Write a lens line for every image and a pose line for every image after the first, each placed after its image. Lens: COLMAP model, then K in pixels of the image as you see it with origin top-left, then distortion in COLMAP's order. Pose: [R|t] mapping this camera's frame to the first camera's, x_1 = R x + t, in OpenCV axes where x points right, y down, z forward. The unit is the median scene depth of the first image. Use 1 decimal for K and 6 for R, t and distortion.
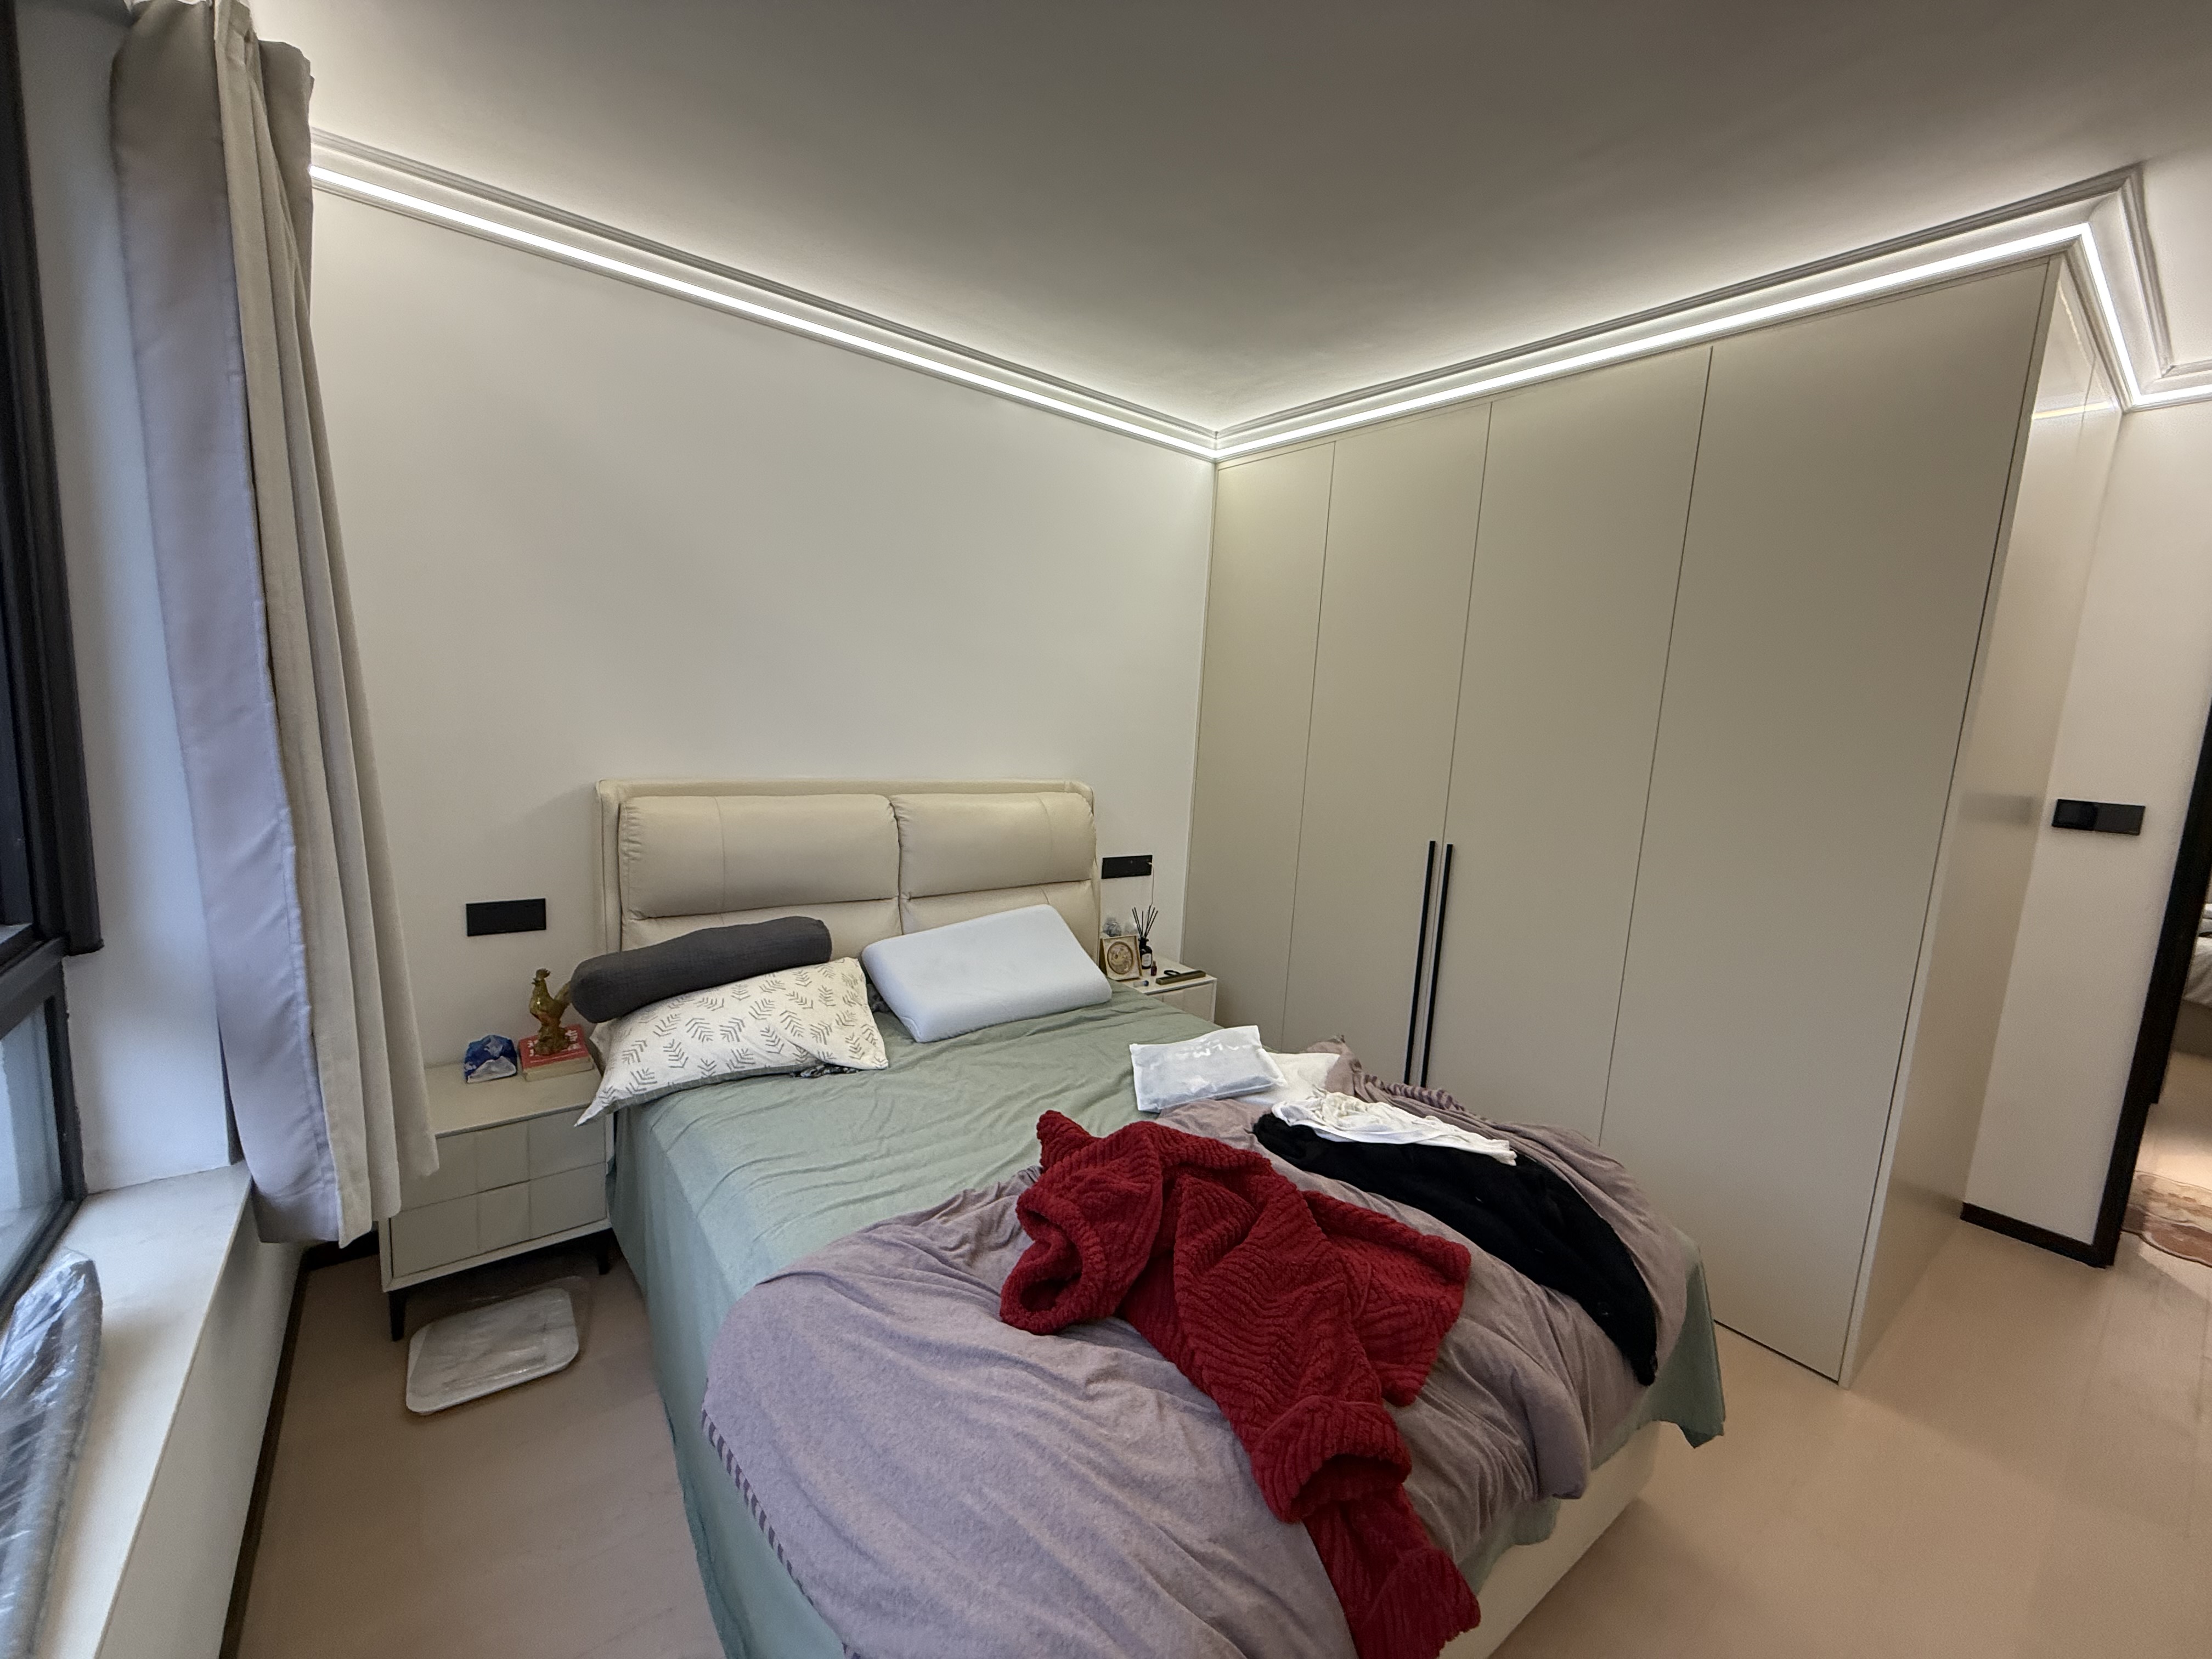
lens RADIAL K [[890.1, 0, 1106.0], [0, 890.1, 829.5], [0, 0, 1]] dist [-0.001728, -0.000064]
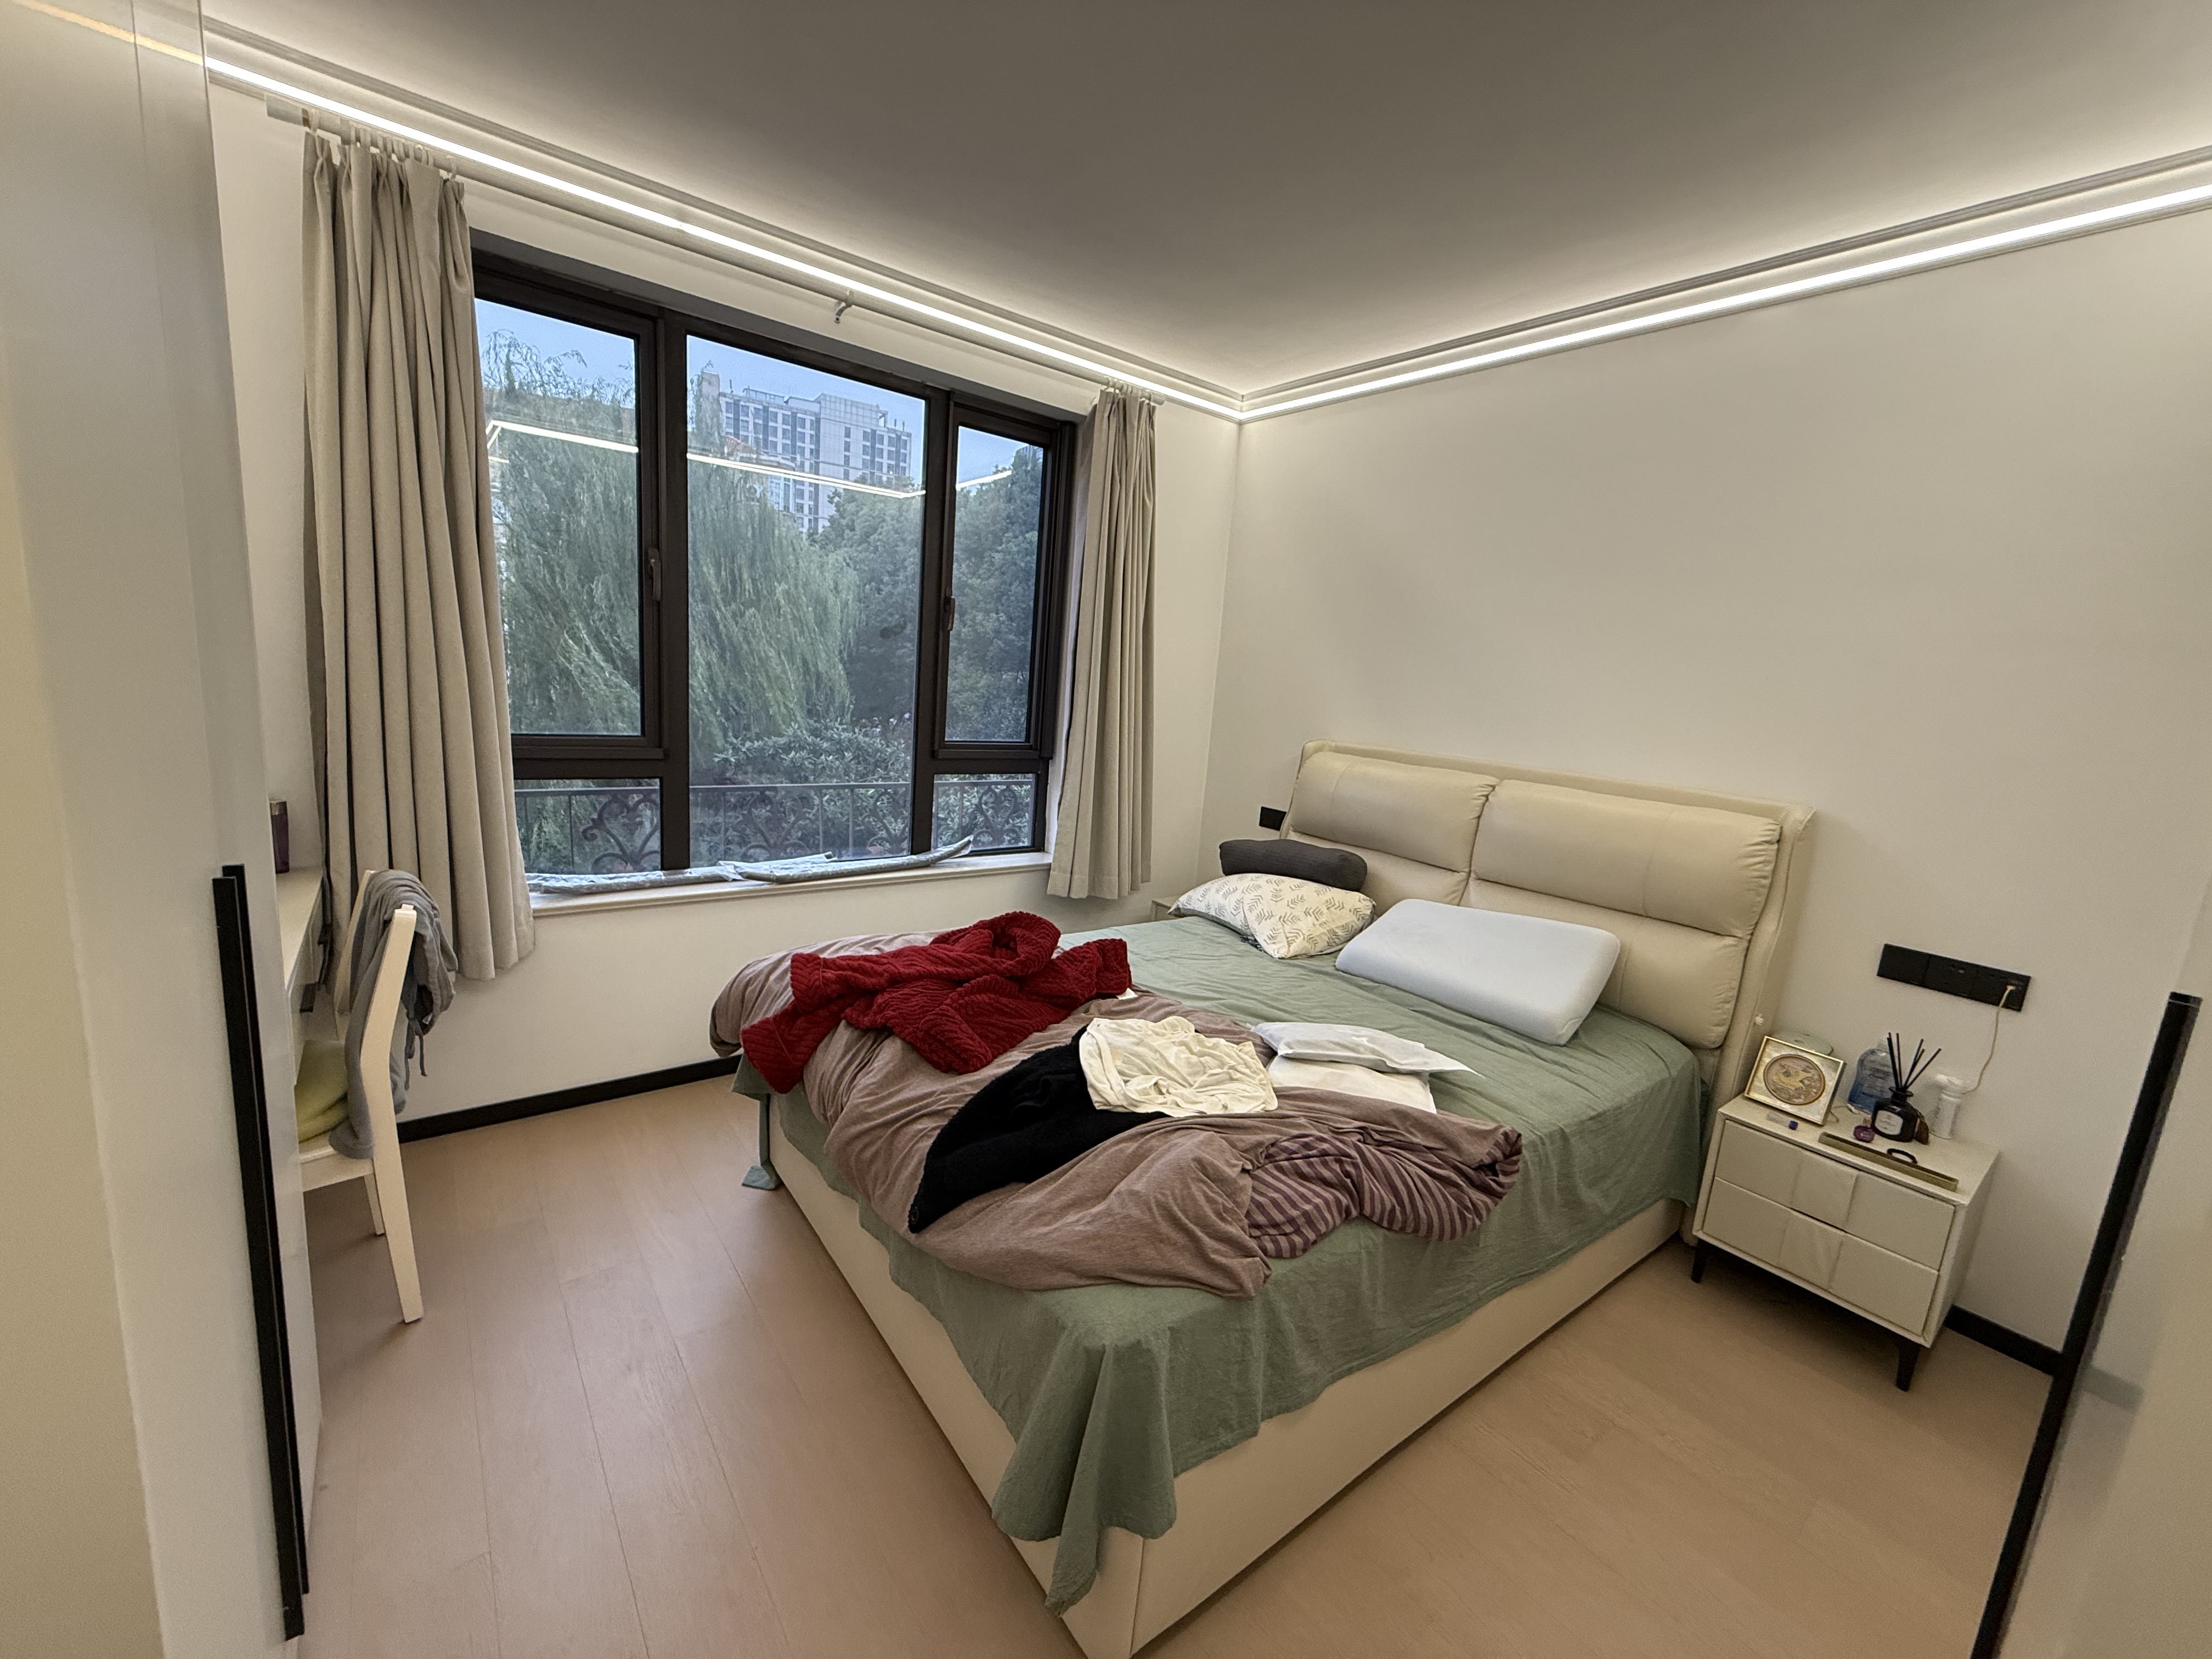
lens RADIAL K [[890.1, 0, 1106.0], [0, 890.1, 829.5], [0, 0, 1]] dist [-0.001728, -0.000064]
pose [[0.010966, 0.114079, -0.993411, 0.874324], [-0.215327, 0.970433, 0.109063, 0.003894], [0.976480, 0.212712, 0.035206, 0.605204]]
